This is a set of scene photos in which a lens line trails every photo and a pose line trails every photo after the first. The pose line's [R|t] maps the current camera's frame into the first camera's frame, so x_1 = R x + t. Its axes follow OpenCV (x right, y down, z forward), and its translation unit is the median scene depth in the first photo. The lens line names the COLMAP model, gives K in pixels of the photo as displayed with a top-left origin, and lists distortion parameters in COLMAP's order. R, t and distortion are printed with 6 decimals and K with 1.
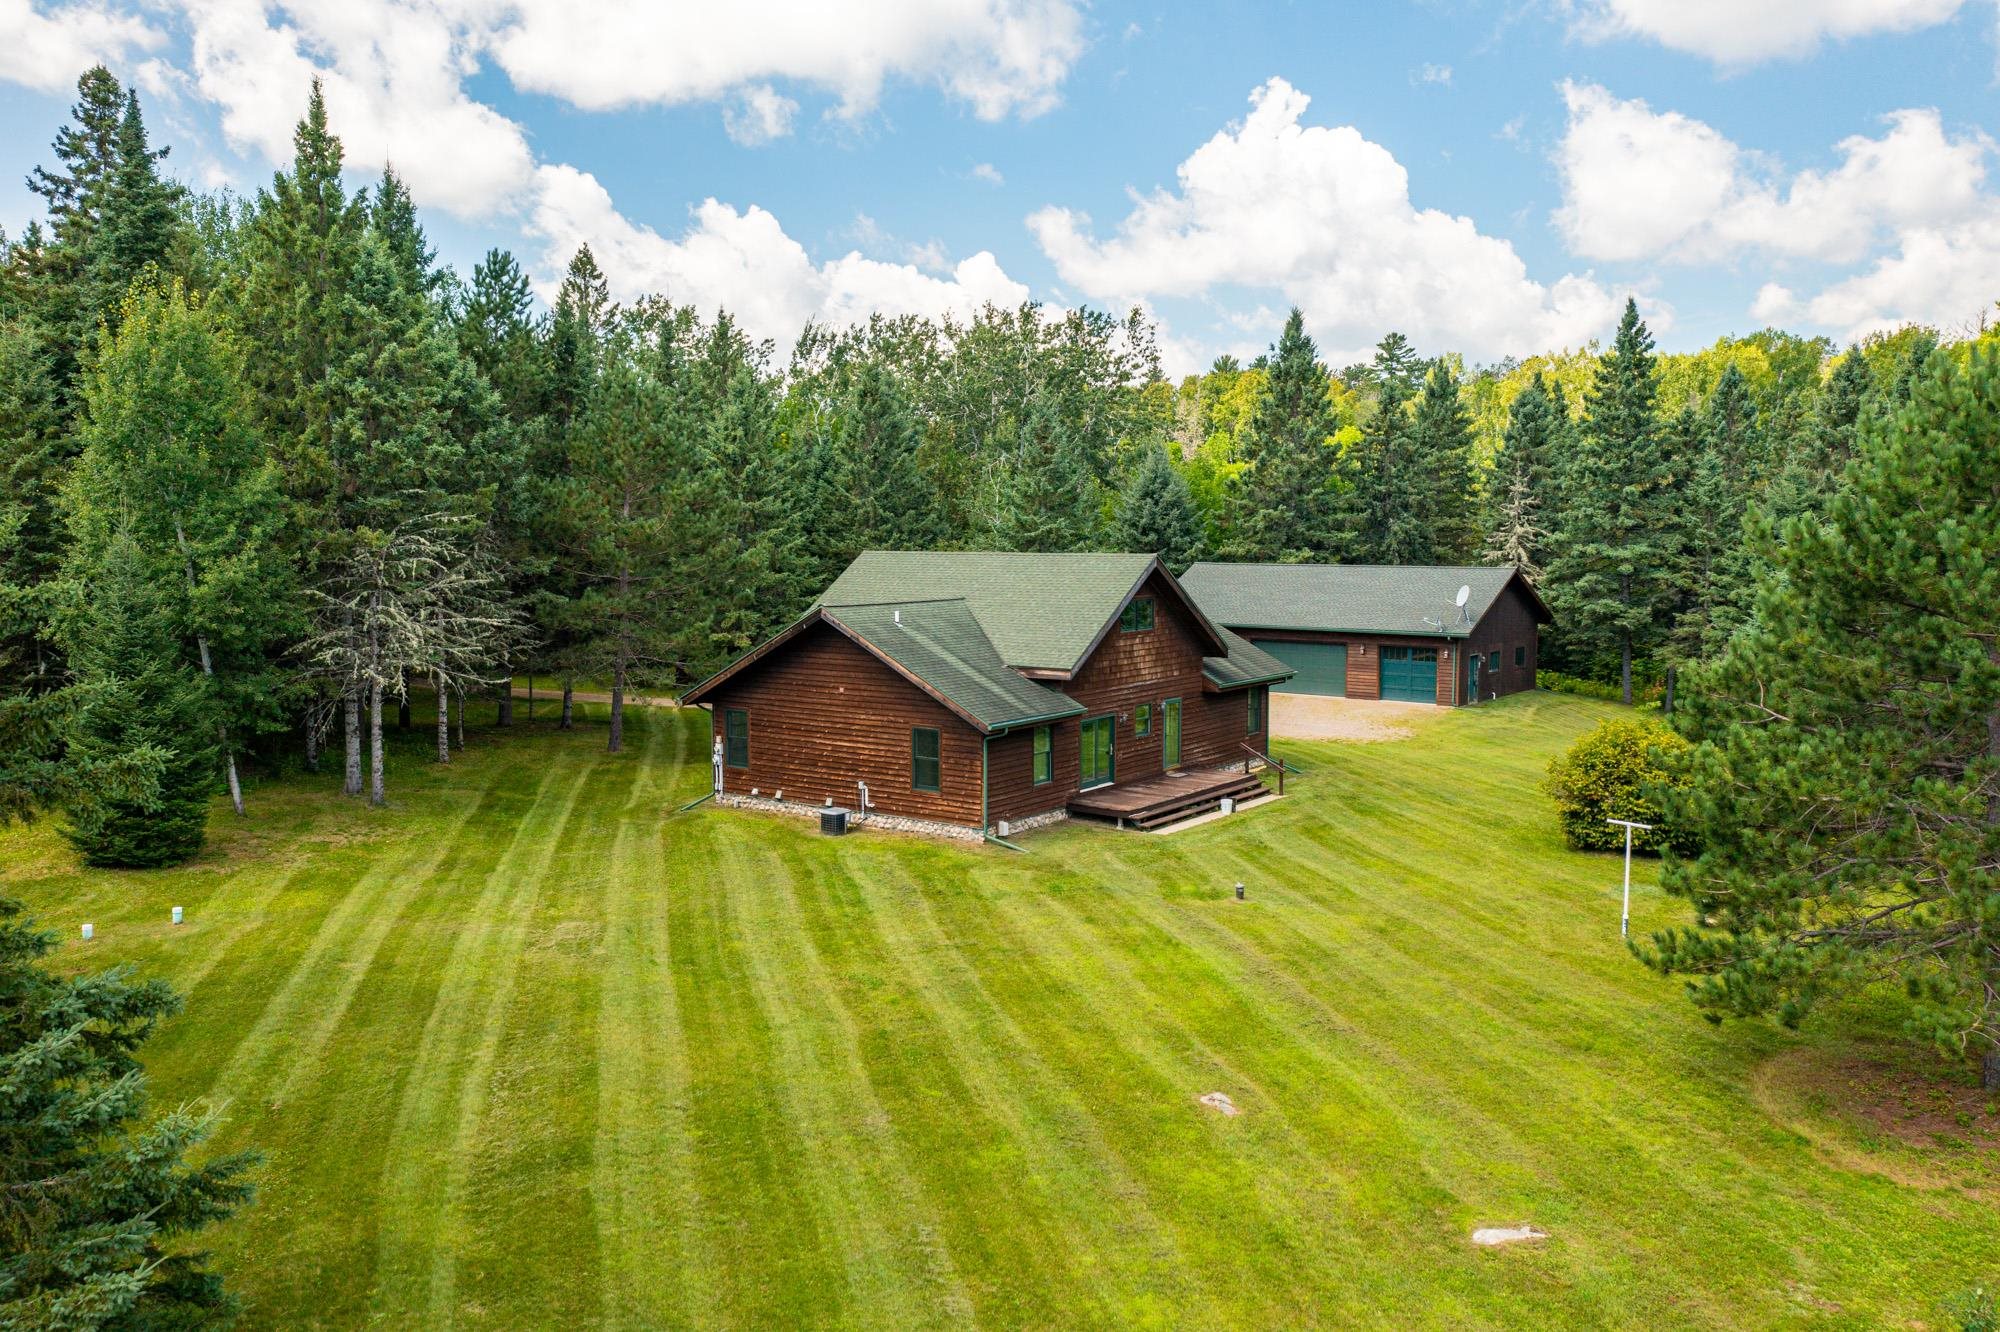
lens RADIAL K [[1589.7, 0, 1000.7], [0, 1589.7, 667.4], [0, 0, 1]] dist [-0.016039, -0.000942]
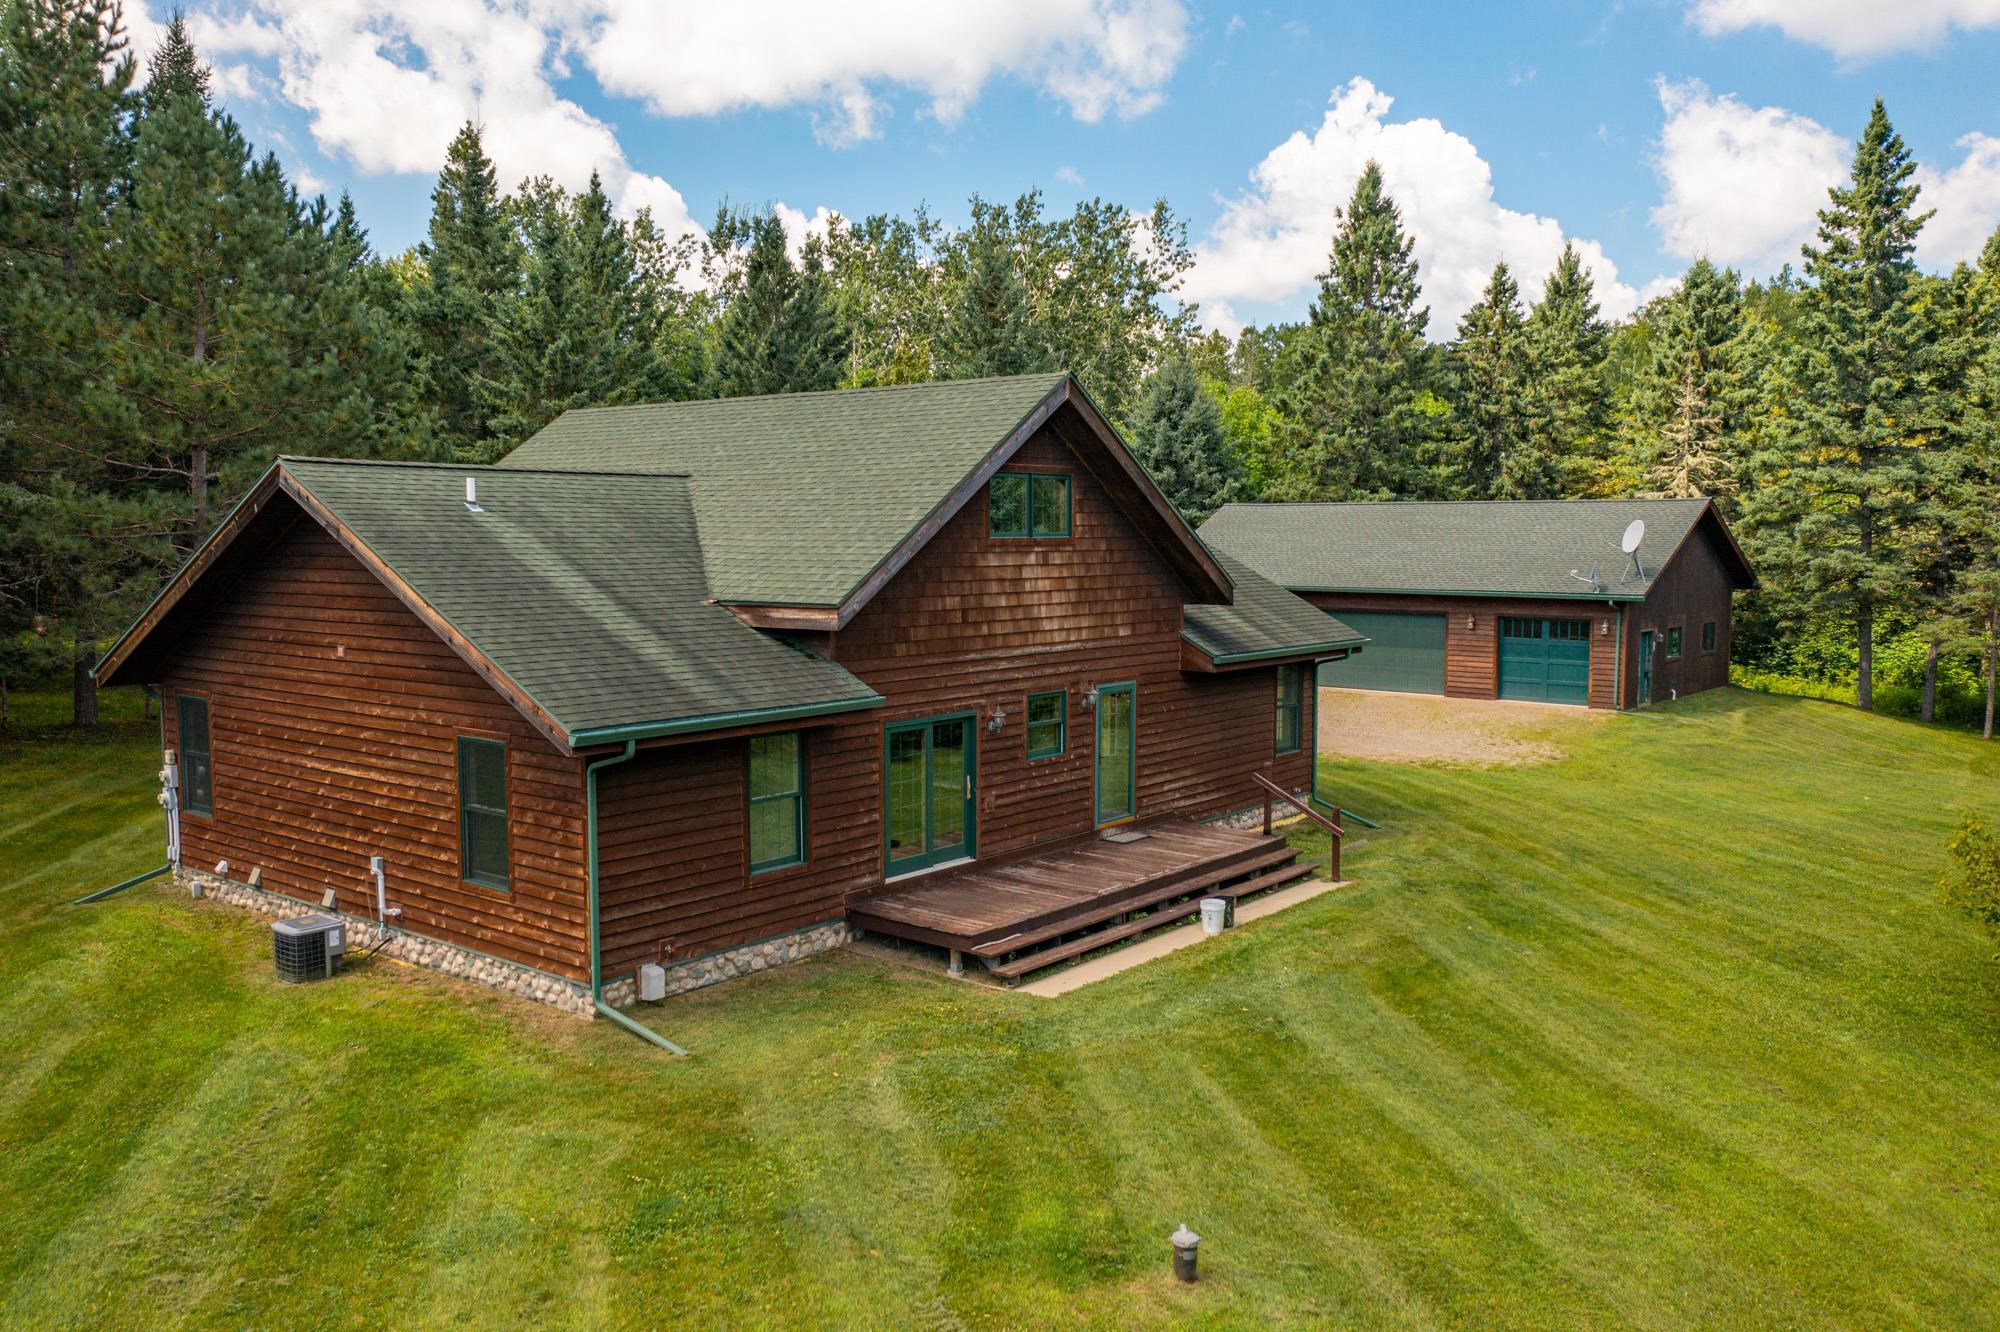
lens RADIAL K [[1589.7, 0, 1002.1], [0, 1589.7, 659.8], [0, 0, 1]] dist [-0.016039, -0.000942]
pose [[0.999009, 0.006719, -0.043999, 0.088026], [-0.007142, 0.999930, -0.009471, 0.016283], [0.043933, 0.009776, 0.998987, 0.468646]]
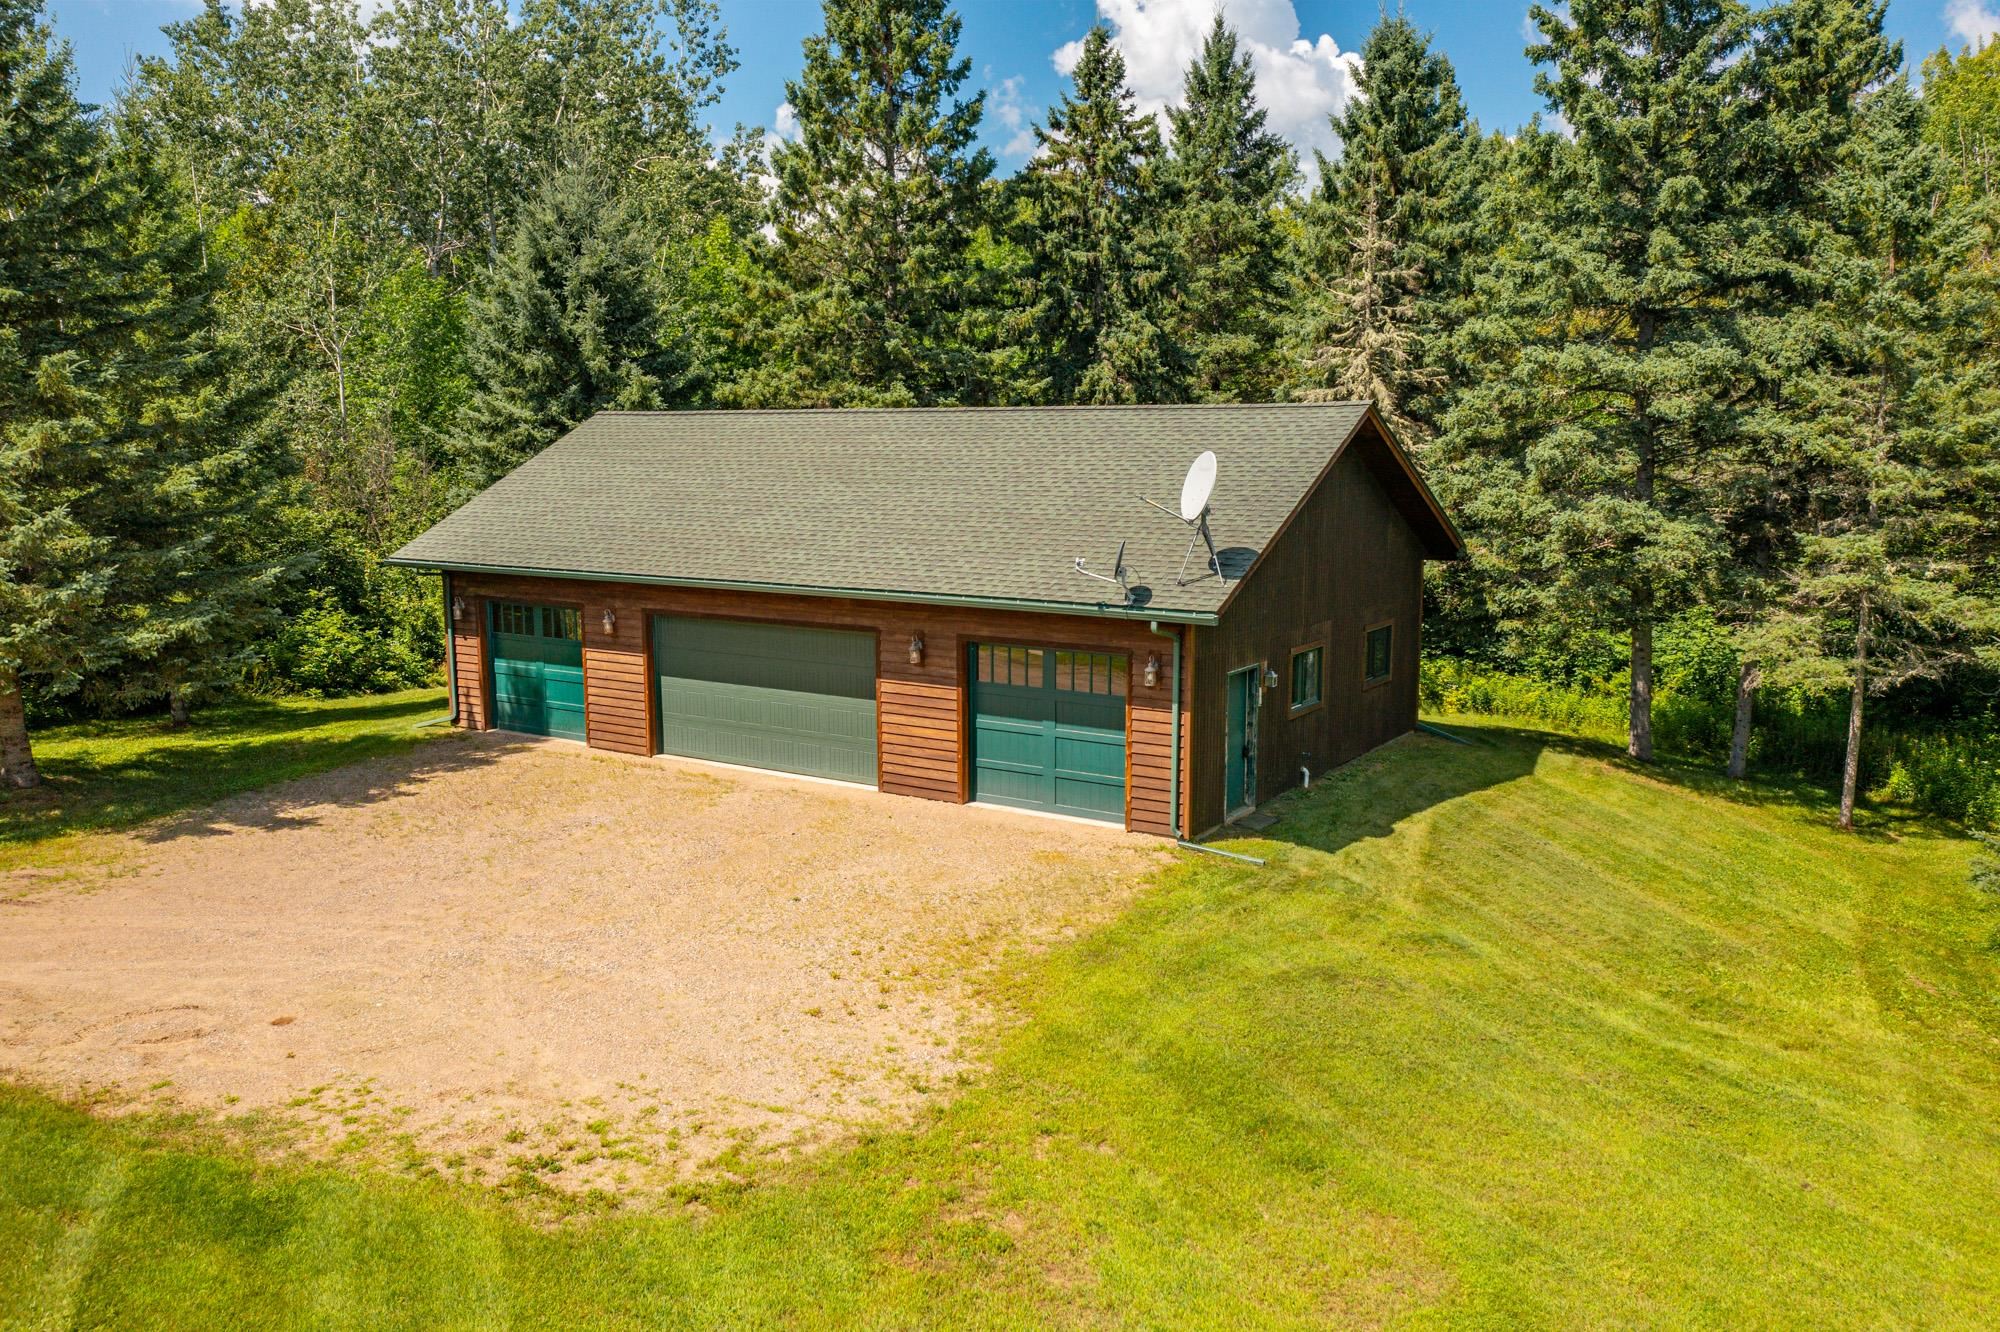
lens RADIAL K [[1589.7, 0, 1008.4], [0, 1589.7, 653.8], [0, 0, 1]] dist [-0.016039, -0.000942]
pose [[0.995482, -0.015452, 0.093684, 0.299764], [0.010550, 0.998560, 0.052601, -0.038985], [-0.094362, -0.051375, 0.994211, 0.927683]]
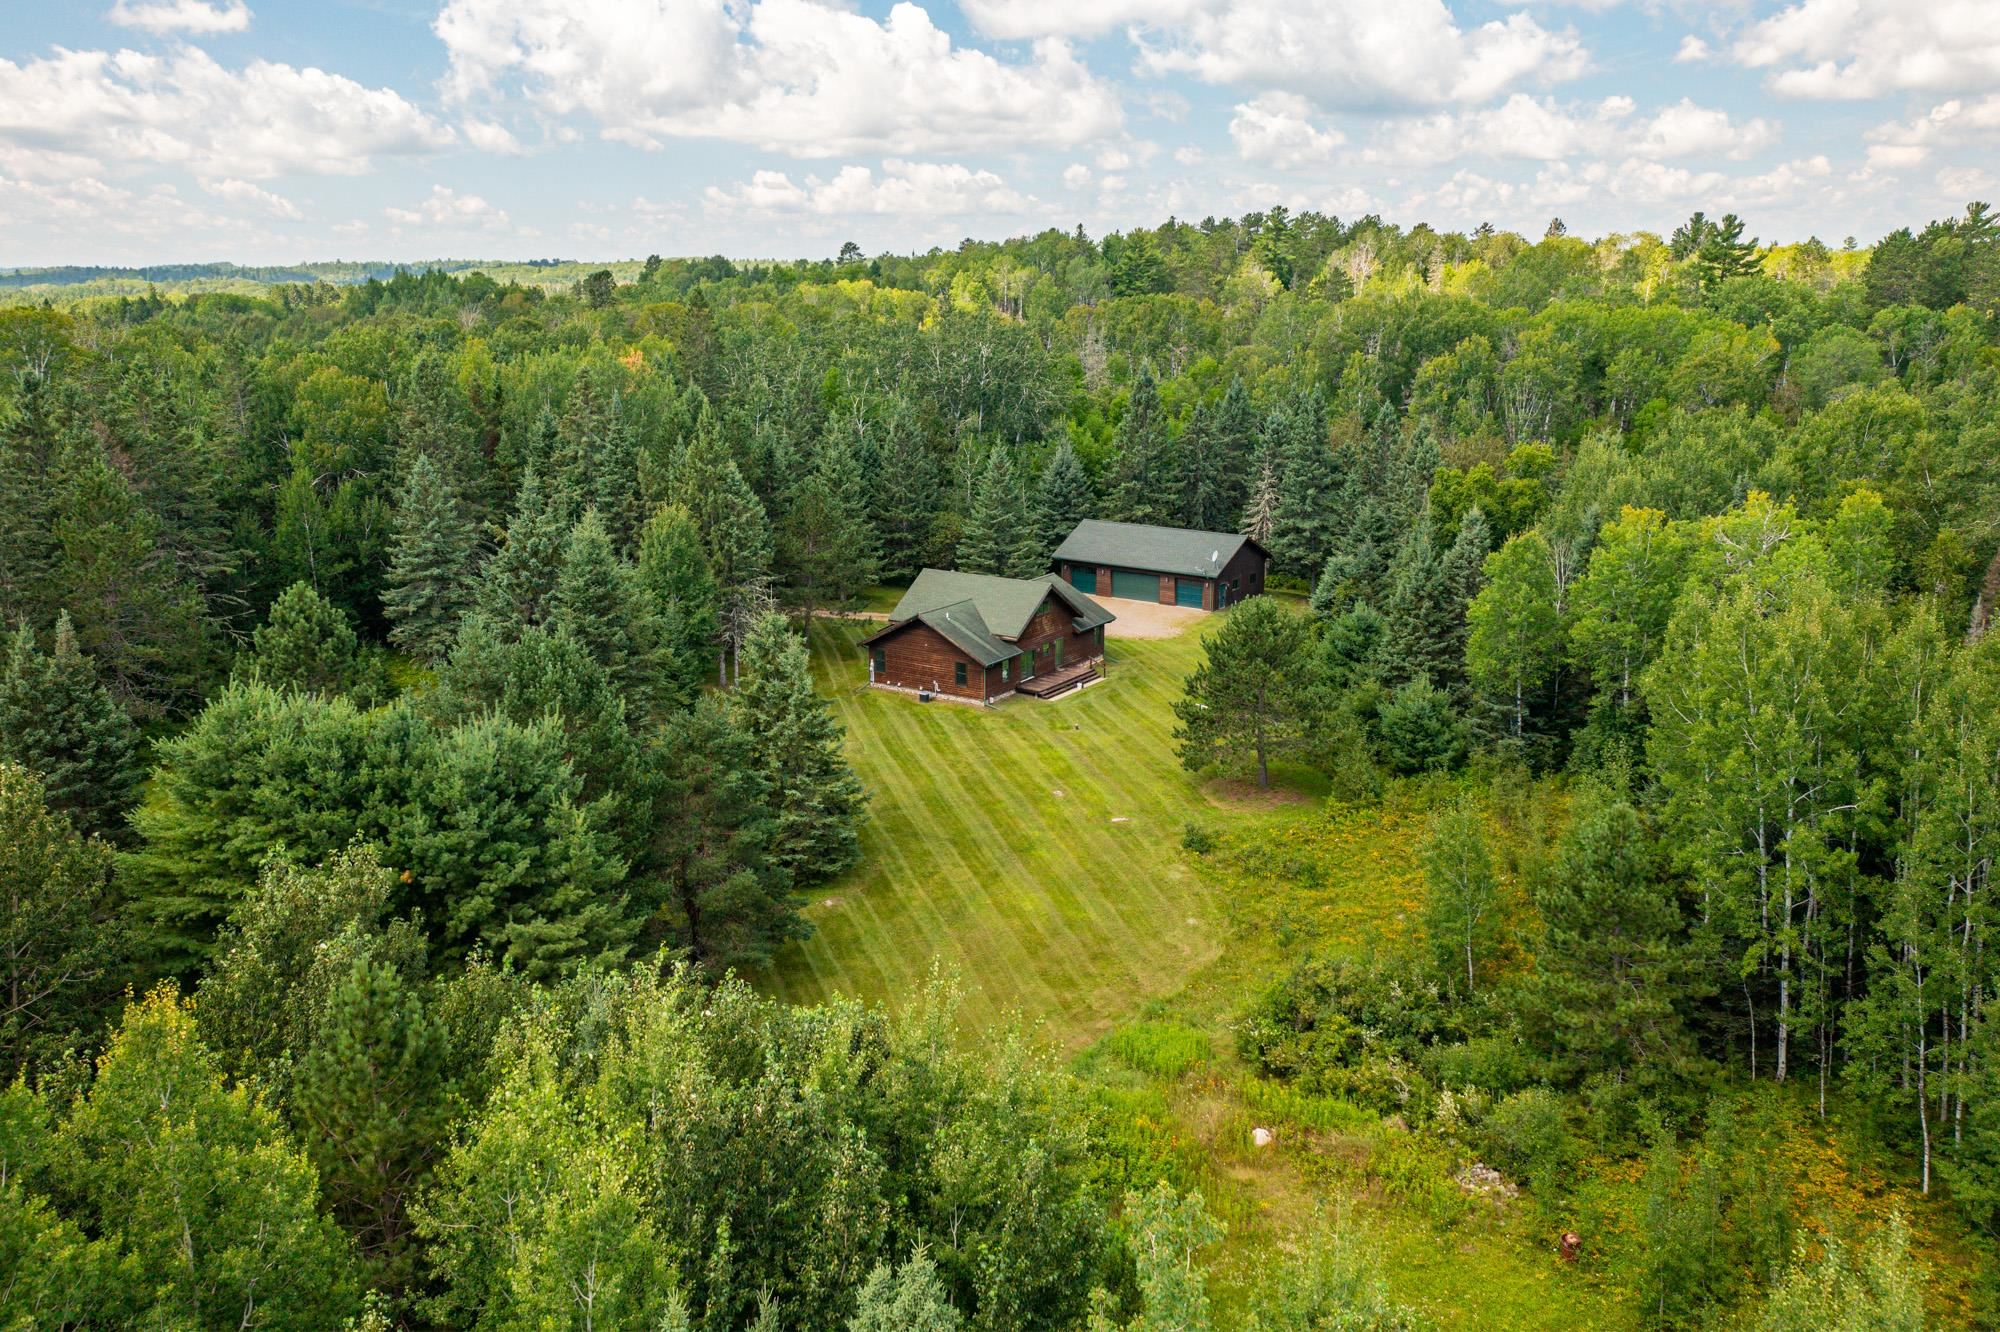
lens RADIAL K [[1589.7, 0, 997.5], [0, 1589.7, 665.9], [0, 0, 1]] dist [-0.016039, -0.000942]
pose [[0.999297, -0.013604, 0.034922, -0.062944], [0.008095, 0.988148, 0.153291, -0.283305], [-0.036594, -0.152900, 0.987564, -1.256161]]
